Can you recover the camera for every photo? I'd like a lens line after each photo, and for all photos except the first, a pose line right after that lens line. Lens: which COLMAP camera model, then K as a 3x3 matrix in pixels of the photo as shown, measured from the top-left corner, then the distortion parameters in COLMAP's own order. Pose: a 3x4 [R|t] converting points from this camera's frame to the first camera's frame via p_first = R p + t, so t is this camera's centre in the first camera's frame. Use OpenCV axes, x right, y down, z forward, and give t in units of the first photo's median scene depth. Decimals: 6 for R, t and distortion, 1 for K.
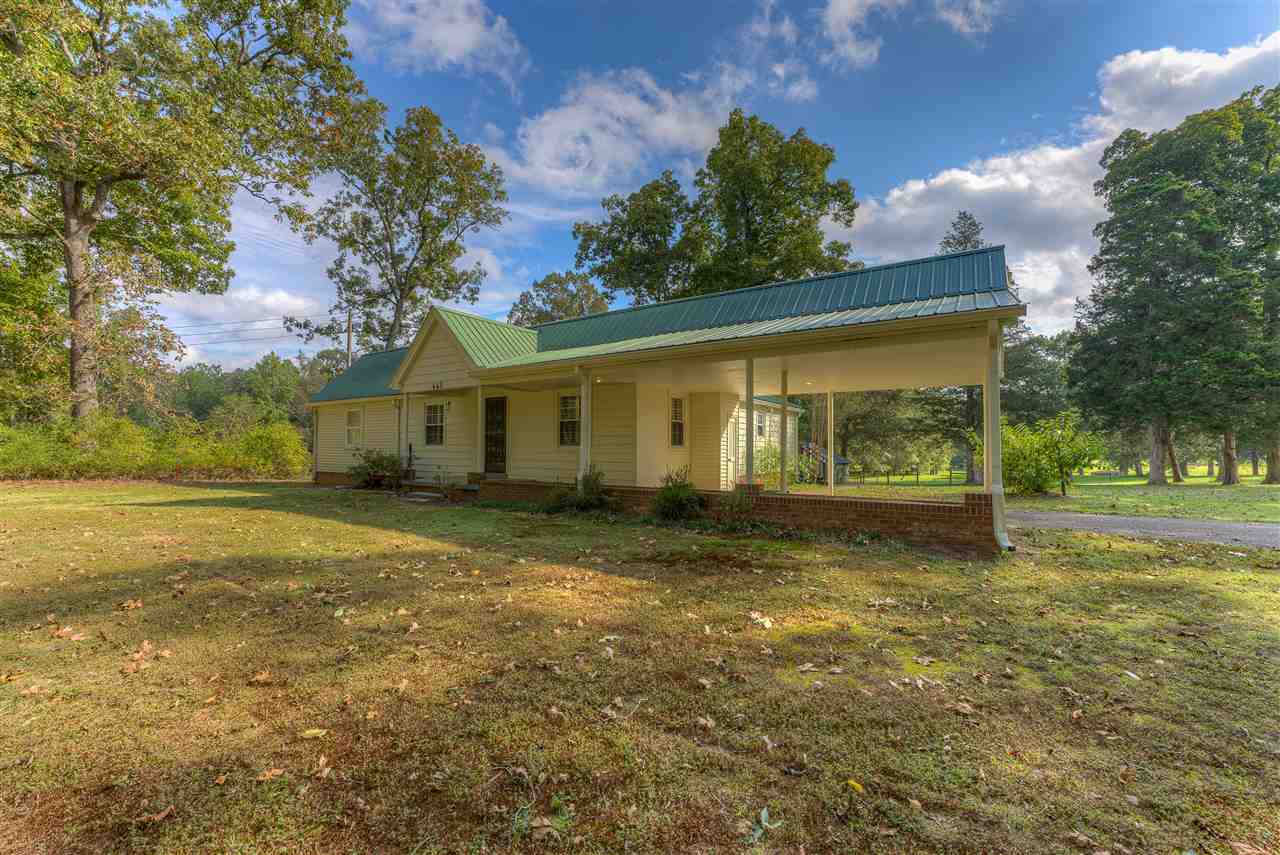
lens RADIAL K [[518.8, 0, 639.5], [0, 518.8, 435.8], [0, 0, 1]] dist [-0.018746, 0.001203]
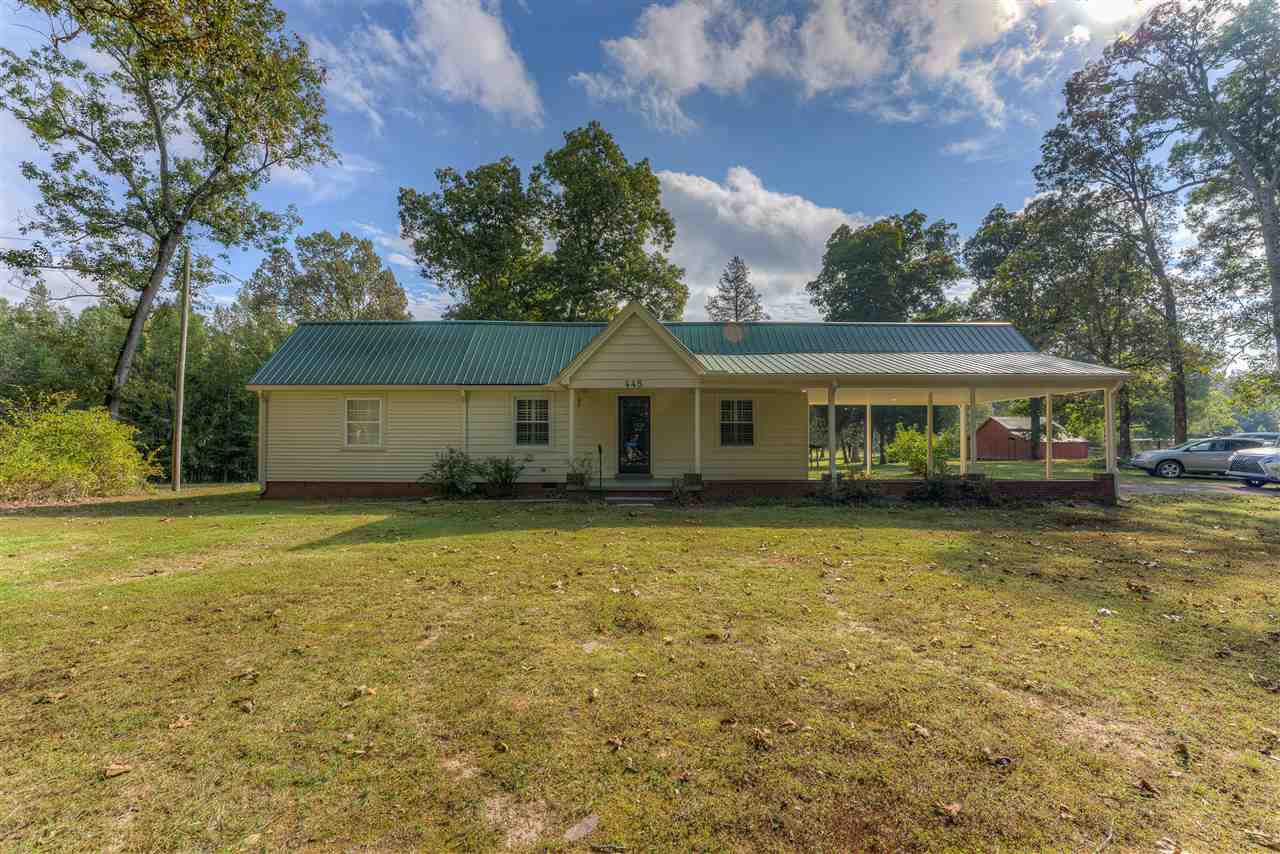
lens RADIAL K [[518.8, 0, 639.8], [0, 518.8, 424.2], [0, 0, 1]] dist [-0.018746, 0.001203]
pose [[0.839775, 0.018241, 0.542627, -0.292136], [-0.012612, 0.999821, -0.014092, -0.002891], [-0.542787, 0.004991, 0.839855, 0.062776]]
